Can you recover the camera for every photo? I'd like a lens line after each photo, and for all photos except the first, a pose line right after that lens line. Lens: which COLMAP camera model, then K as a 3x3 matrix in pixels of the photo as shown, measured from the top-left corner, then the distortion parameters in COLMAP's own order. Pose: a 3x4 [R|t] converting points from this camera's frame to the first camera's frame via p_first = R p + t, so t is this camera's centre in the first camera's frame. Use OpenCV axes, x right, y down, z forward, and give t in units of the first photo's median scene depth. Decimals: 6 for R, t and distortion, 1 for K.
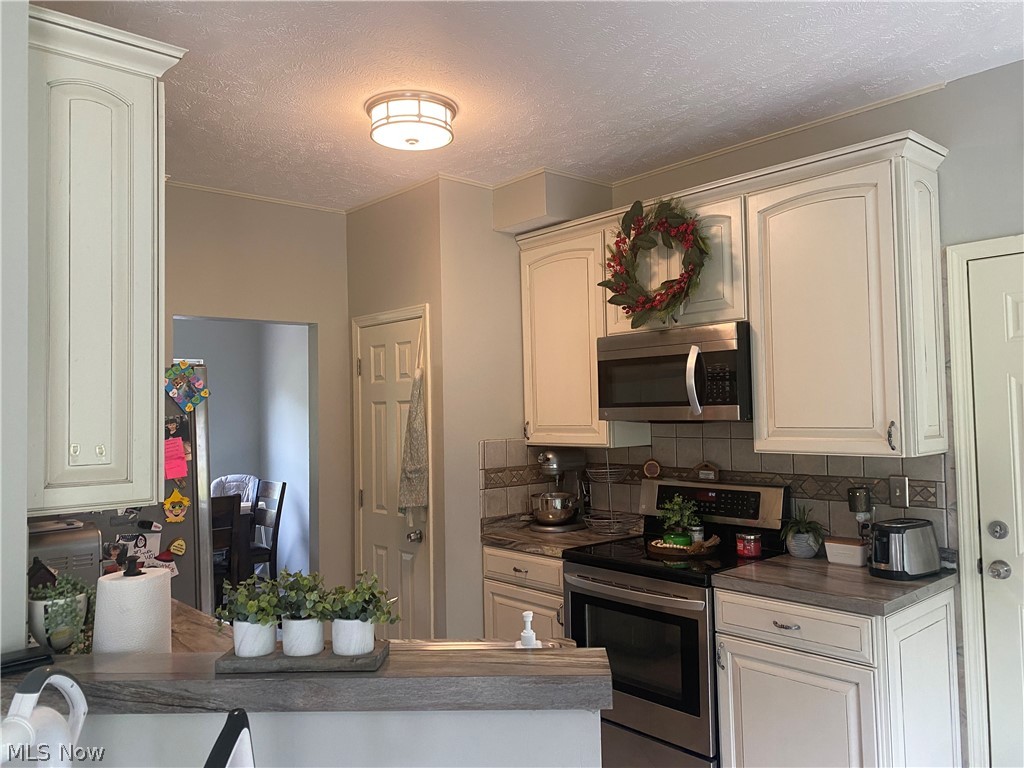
lens RADIAL K [[782.7, 0, 507.3], [0, 782.7, 378.0], [0, 0, 1]] dist [0.026317, -0.035524]
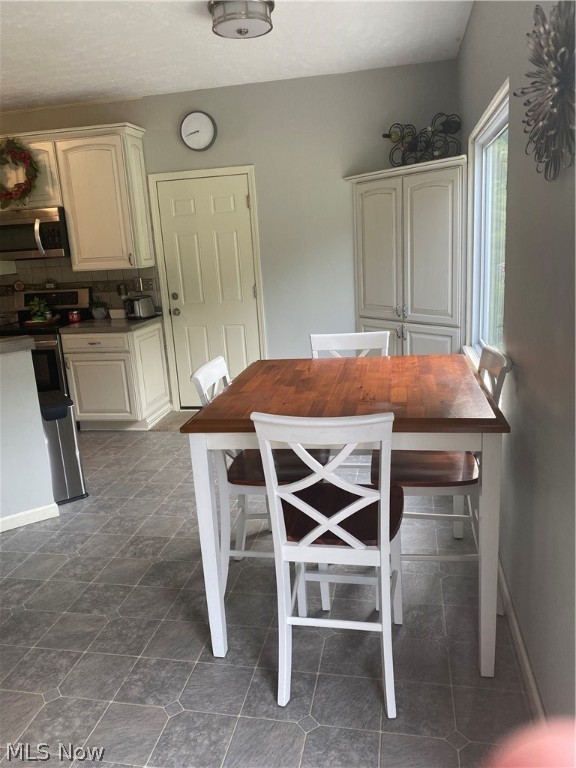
lens RADIAL K [[587.0, 0, 281.0], [0, 587.0, 369.6], [0, 0, 1]] dist [0.026317, -0.035524]
pose [[0.797763, -0.154991, 0.582710, -0.202615], [0.020399, 0.972783, 0.230817, -0.002374], [-0.602625, -0.172251, 0.779213, -0.616690]]
